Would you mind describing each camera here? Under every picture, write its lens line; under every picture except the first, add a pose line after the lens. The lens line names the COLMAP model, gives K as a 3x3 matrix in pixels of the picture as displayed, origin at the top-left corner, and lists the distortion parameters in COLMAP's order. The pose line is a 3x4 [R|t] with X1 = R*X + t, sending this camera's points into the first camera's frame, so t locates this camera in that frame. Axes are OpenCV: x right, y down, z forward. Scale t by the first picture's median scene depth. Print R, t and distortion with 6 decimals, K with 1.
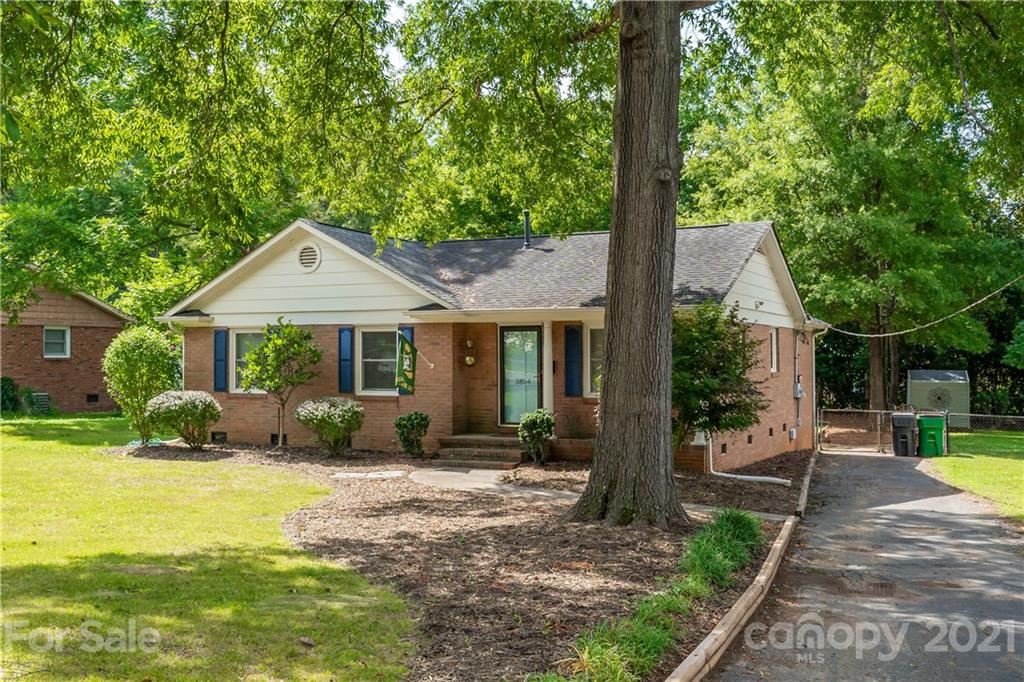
lens RADIAL K [[971.5, 0, 508.1], [0, 971.5, 338.1], [0, 0, 1]] dist [-0.008471, 0.000000]
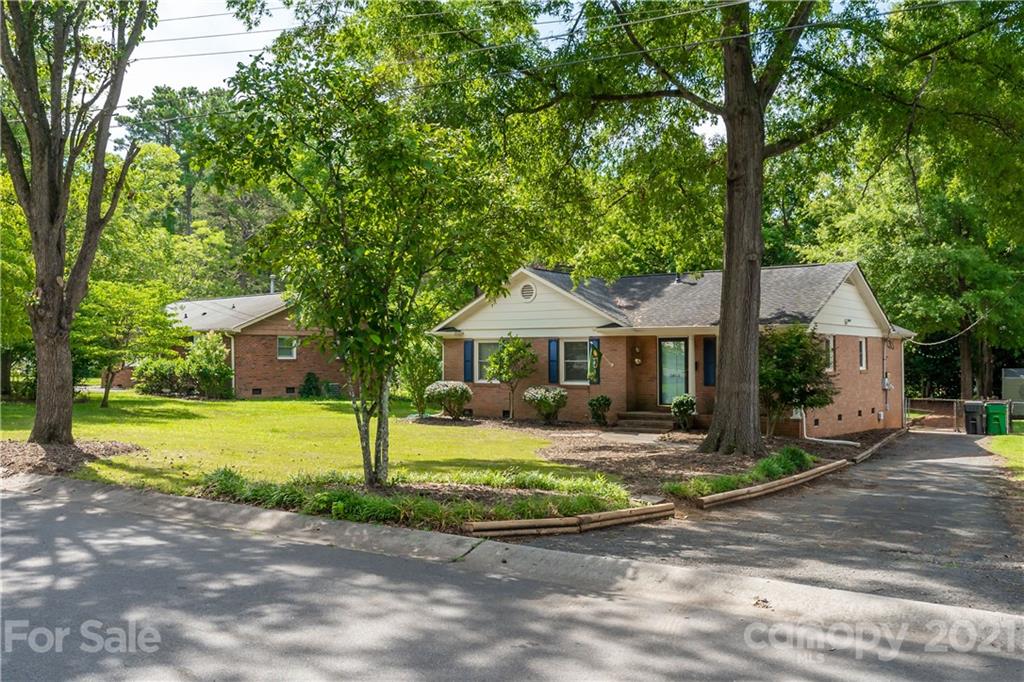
lens RADIAL K [[862.9, 0, 506.9], [0, 862.9, 339.3], [0, 0, 1]] dist [0.051502, -0.002713]
pose [[0.983255, -0.004456, -0.182178, 0.004477], [0.004397, 0.999990, -0.000732, -0.009964], [0.182179, -0.000081, 0.983265, -0.319899]]
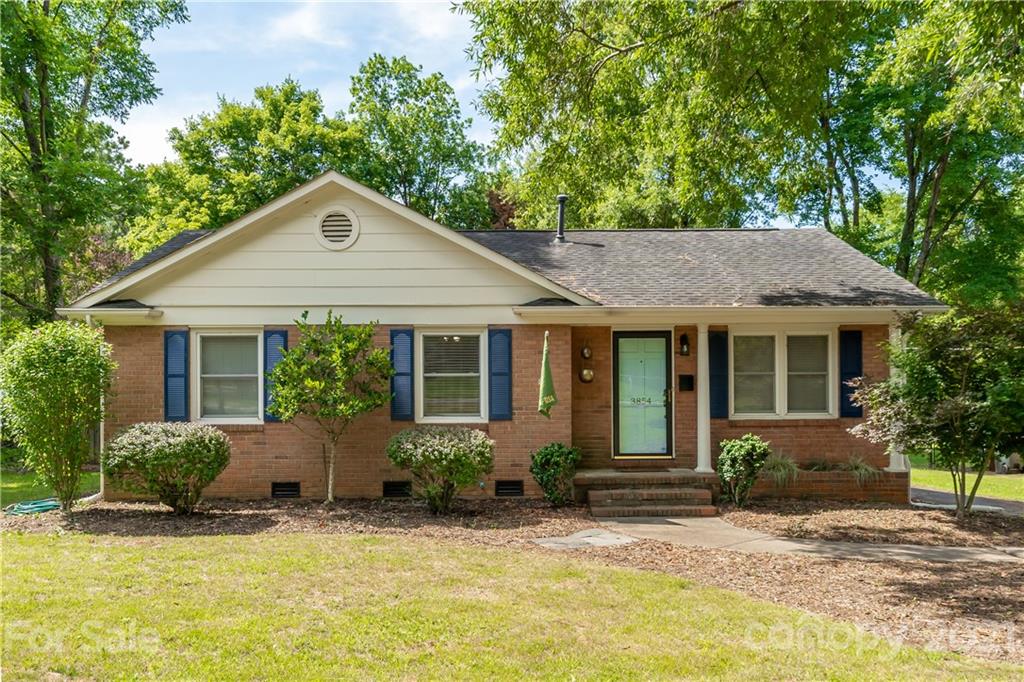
lens RADIAL K [[1023.8, 0, 511.5], [0, 1023.8, 345.1], [0, 0, 1]] dist [-0.001060, 0.000000]
pose [[0.894323, 0.010195, 0.447305, -0.437899], [-0.006140, 0.999926, -0.010515, 0.008512], [-0.447379, 0.006658, 0.894320, 0.294534]]
